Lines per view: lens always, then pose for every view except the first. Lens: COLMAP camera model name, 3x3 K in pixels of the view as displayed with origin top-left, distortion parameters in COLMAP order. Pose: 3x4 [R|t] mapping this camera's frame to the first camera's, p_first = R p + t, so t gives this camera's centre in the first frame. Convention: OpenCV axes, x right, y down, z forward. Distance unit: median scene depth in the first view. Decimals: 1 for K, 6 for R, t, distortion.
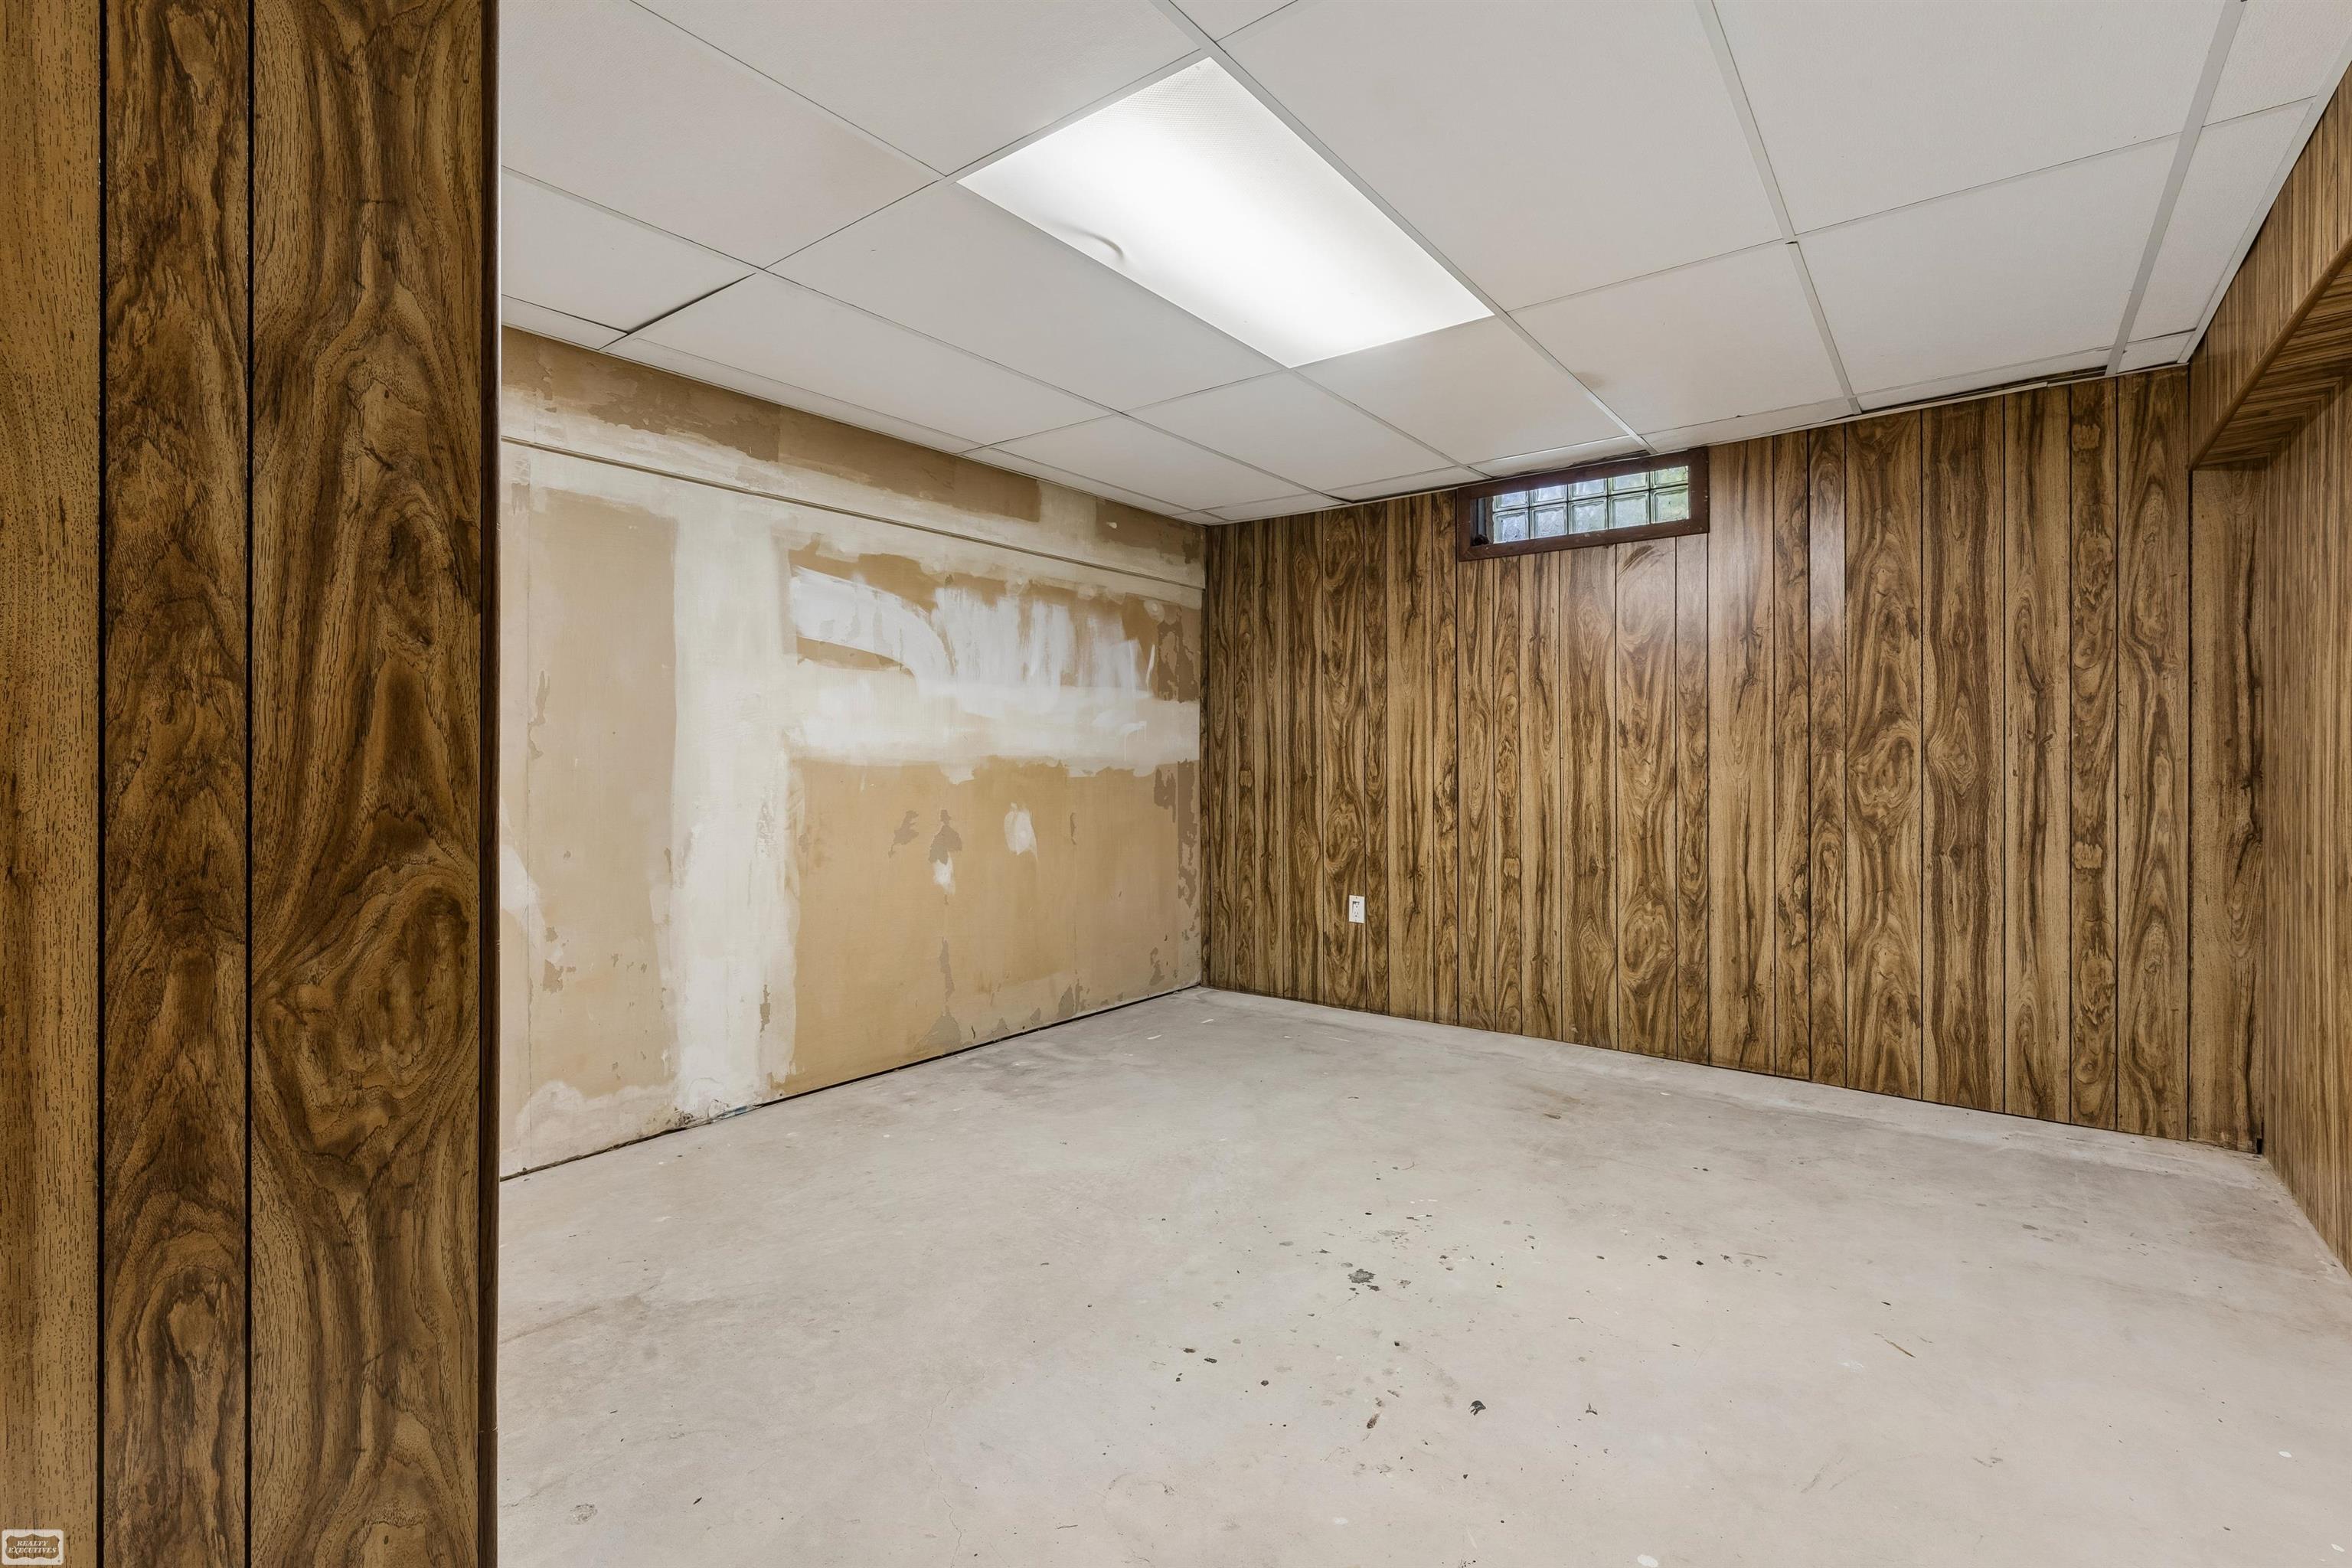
lens RADIAL K [[1080.0, 0, 1175.8], [0, 1080.0, 776.2], [0, 0, 1]] dist [0.000492, 0.000030]
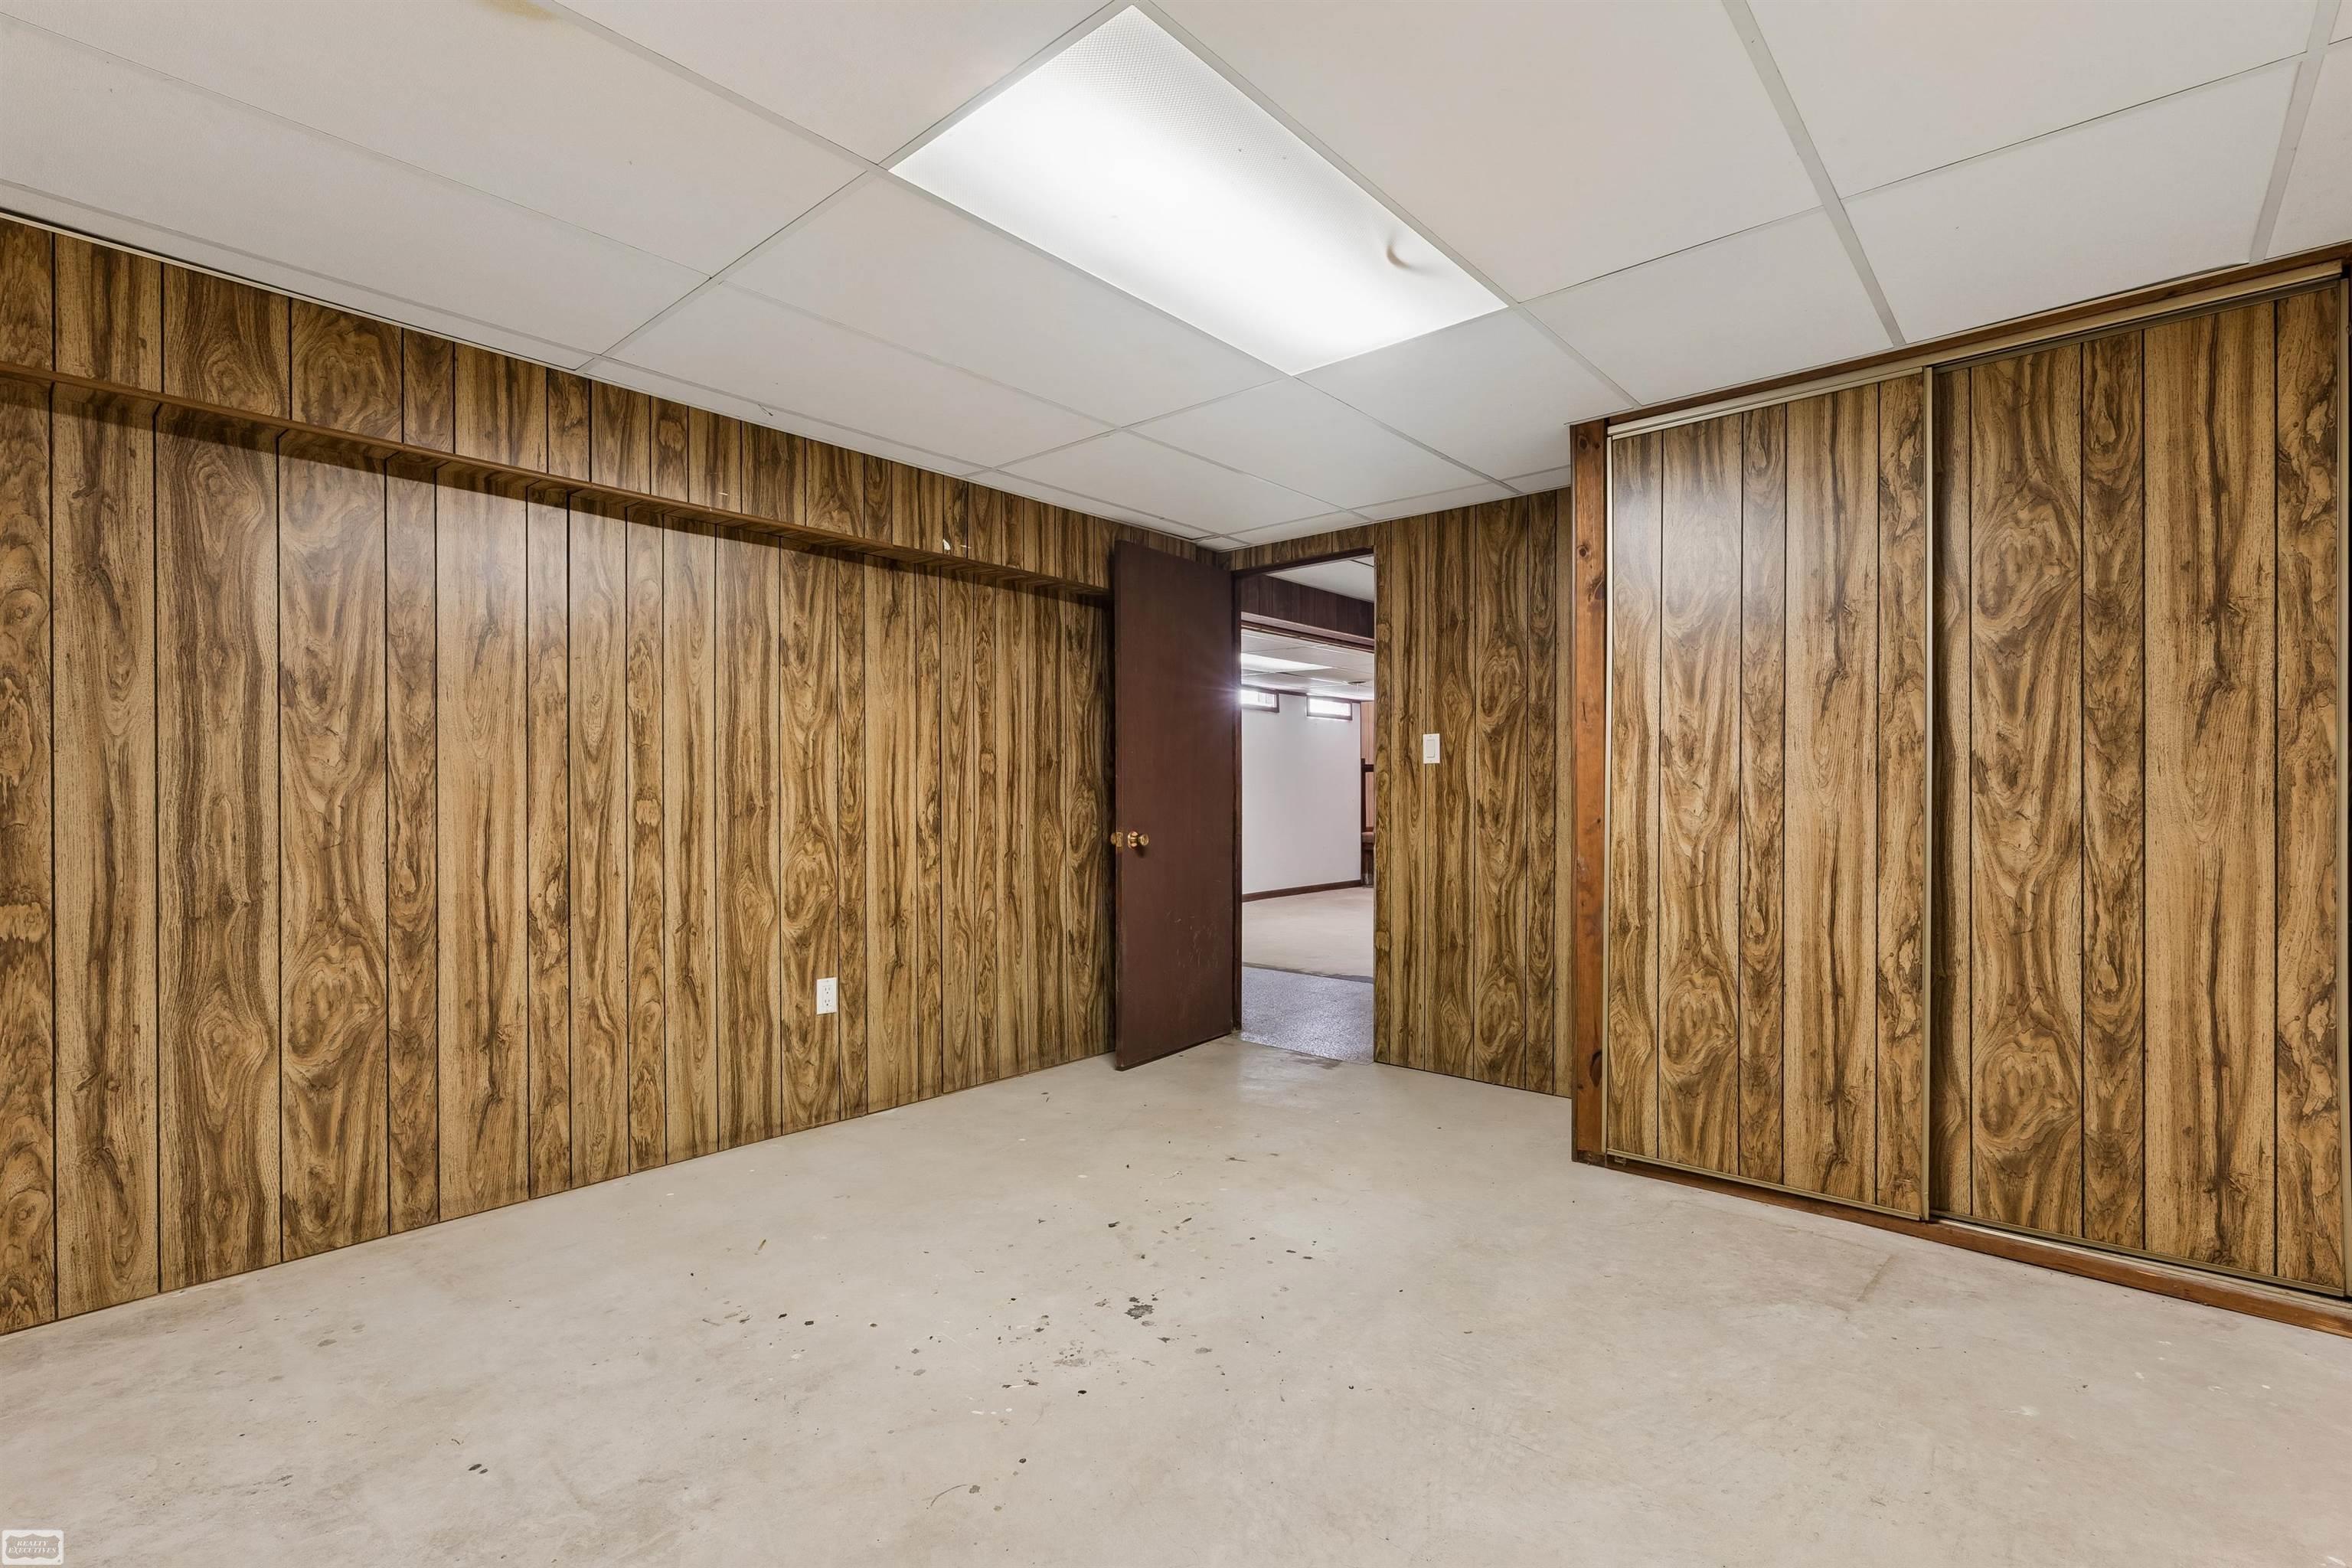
lens RADIAL K [[1080.0, 0, 1175.6], [0, 1080.0, 788.8], [0, 0, 1]] dist [0.000492, 0.000030]
pose [[0.077697, 0.001560, 0.996976, -0.576978], [0.004525, 0.999988, -0.001918, -0.009208], [-0.996967, 0.004661, 0.077689, 0.691400]]
